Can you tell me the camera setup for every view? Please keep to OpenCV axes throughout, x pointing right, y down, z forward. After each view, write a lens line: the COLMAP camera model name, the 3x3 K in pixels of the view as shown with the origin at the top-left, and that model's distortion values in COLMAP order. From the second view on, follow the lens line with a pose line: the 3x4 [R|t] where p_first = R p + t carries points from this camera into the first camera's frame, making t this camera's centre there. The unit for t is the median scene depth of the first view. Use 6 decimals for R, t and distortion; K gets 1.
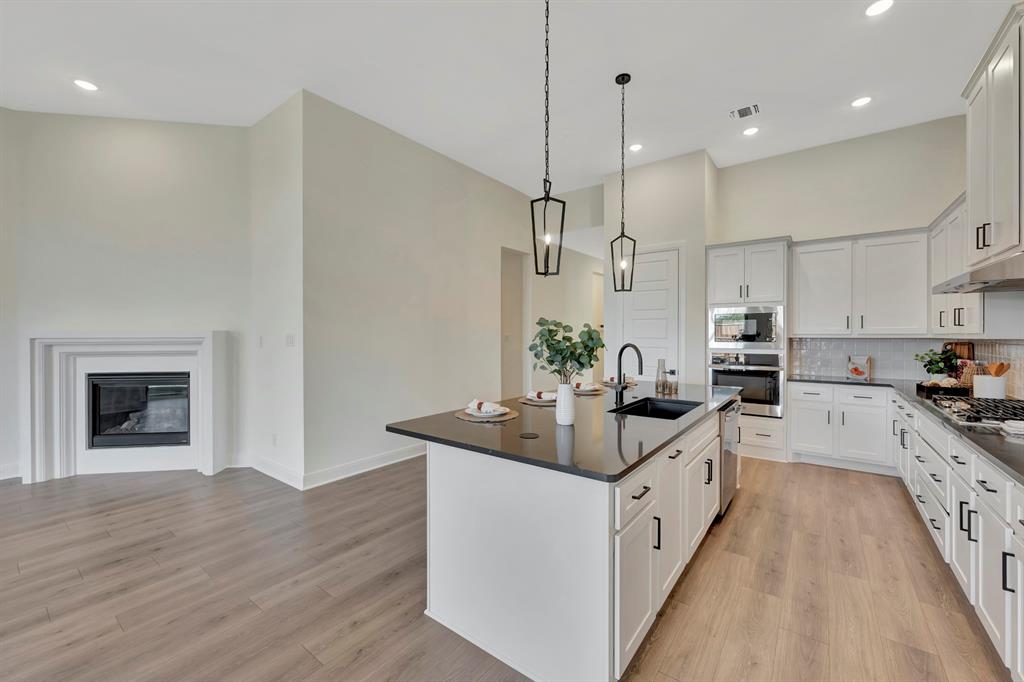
lens RADIAL K [[401.1, 0, 526.4], [0, 401.1, 339.5], [0, 0, 1]] dist [-0.006327, -0.000108]
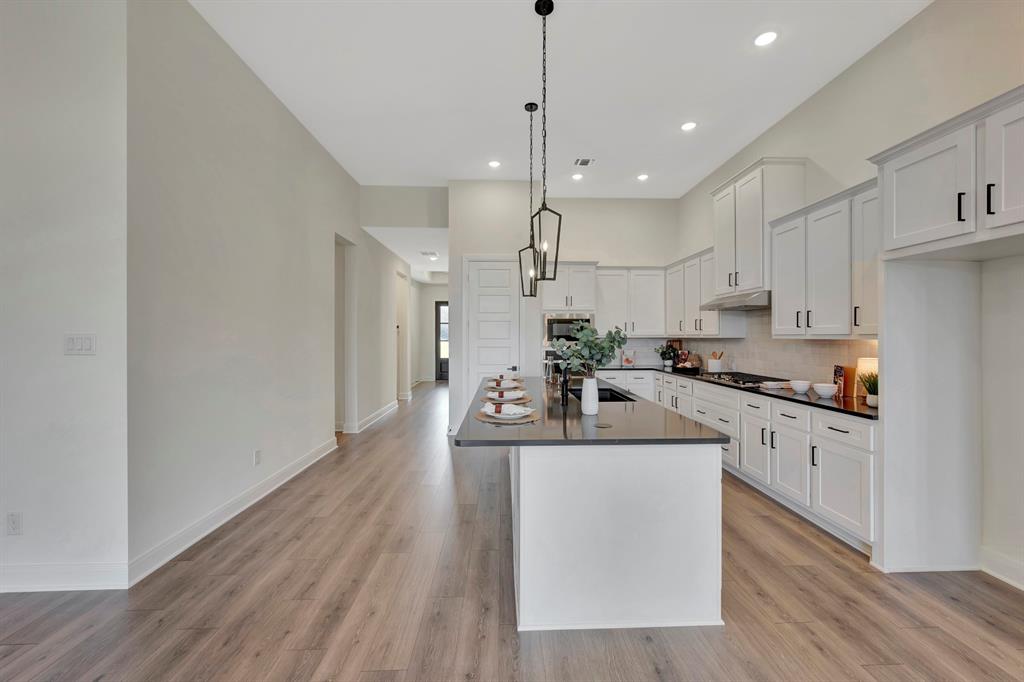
lens RADIAL K [[399.8, 0, 518.5], [0, 399.8, 338.8], [0, 0, 1]] dist [-0.001064, -0.000210]
pose [[0.781424, -0.003909, 0.623988, -0.446042], [0.006187, 0.999980, -0.001484, -0.000751], [-0.623970, 0.005021, 0.781433, 0.137715]]
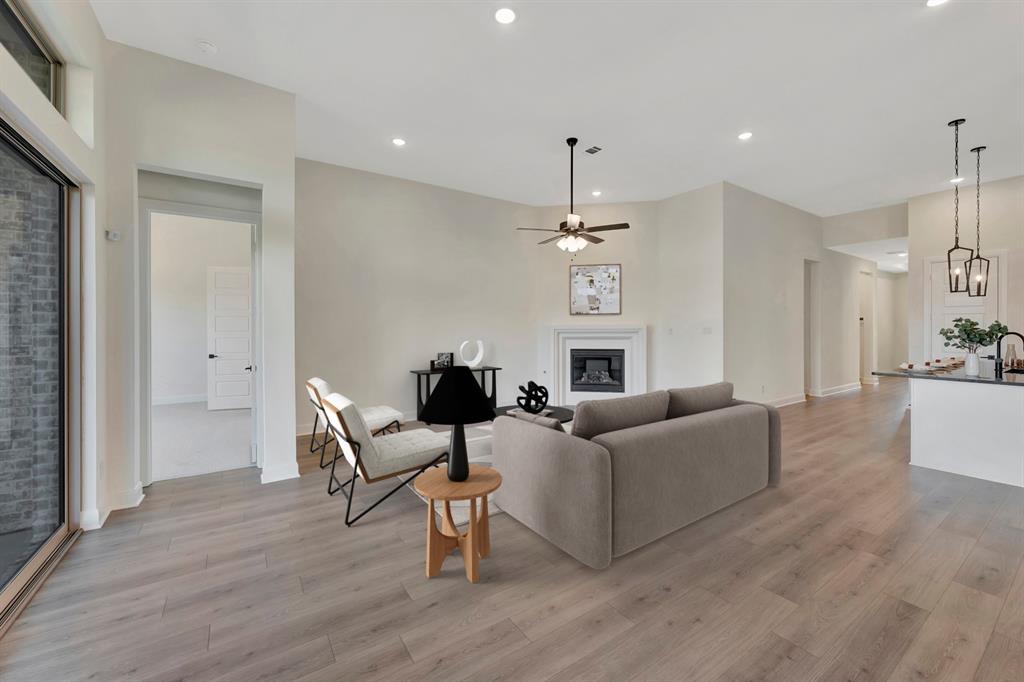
lens RADIAL K [[408.2, 0, 521.8], [0, 408.2, 328.2], [0, 0, 1]] dist [0.000404, 0.000303]
pose [[0.943258, -0.001891, -0.332057, -0.753854], [-0.001476, 0.999950, -0.009888, 0.011559], [0.332059, 0.009817, 0.943208, -0.853973]]
